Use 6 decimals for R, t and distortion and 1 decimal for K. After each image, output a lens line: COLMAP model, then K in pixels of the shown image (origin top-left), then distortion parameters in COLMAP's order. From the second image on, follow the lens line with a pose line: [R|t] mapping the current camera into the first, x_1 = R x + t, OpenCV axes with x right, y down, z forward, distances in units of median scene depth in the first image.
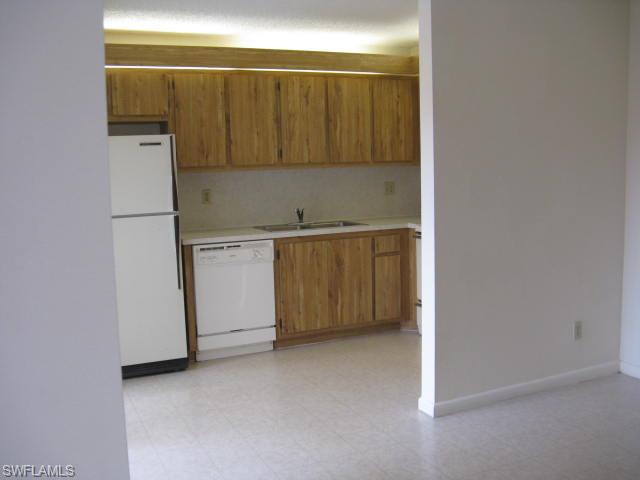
lens RADIAL K [[668.5, 0, 320.0], [0, 668.5, 240.0], [0, 0, 1]] dist [-0.113554, 0.040125]
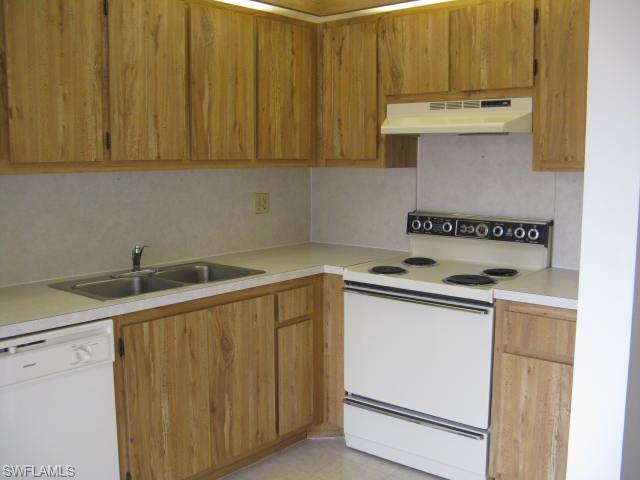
lens RADIAL K [[668.5, 0, 320.0], [0, 668.5, 240.0], [0, 0, 1]] dist [-0.113554, 0.040125]
pose [[0.902866, -0.023766, 0.429265, -0.129280], [0.018467, 0.999693, 0.016506, -0.059032], [-0.429526, -0.006975, 0.903028, 0.474426]]
